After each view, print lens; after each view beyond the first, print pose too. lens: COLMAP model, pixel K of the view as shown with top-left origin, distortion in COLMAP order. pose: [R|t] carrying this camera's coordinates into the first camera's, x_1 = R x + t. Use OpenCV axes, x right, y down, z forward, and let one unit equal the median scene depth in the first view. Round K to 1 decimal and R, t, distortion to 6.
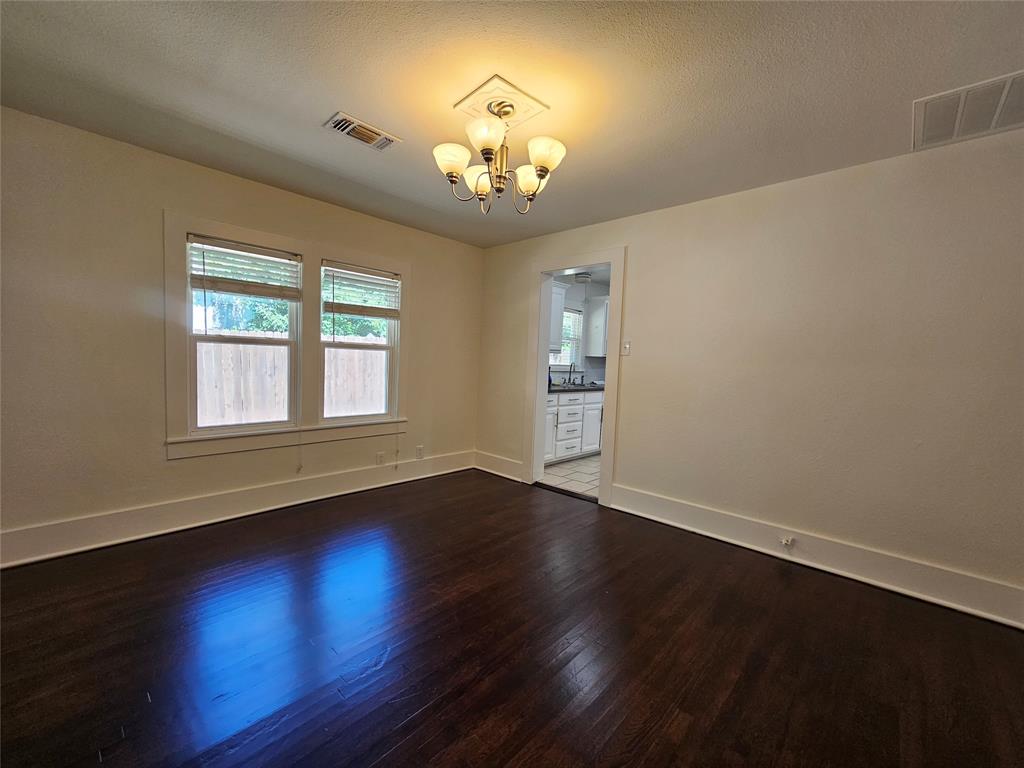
lens RADIAL K [[424.0, 0, 511.0], [0, 424.0, 385.5], [0, 0, 1]] dist [0.001539, 0.000069]
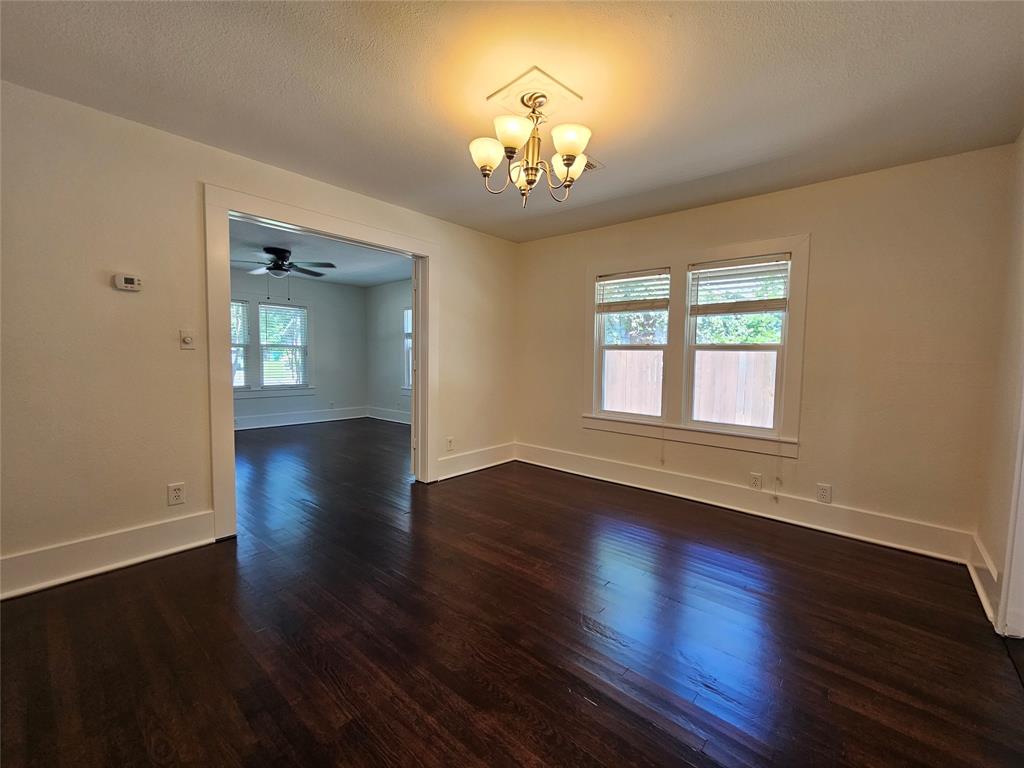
lens RADIAL K [[418.1, 0, 516.7], [0, 418.1, 381.8], [0, 0, 1]] dist [-0.000186, 0.000002]
pose [[0.047159, 0.036518, -0.998220, 0.557904], [-0.066782, 0.997211, 0.033326, -0.020677], [0.996653, 0.065091, 0.049466, 0.550048]]
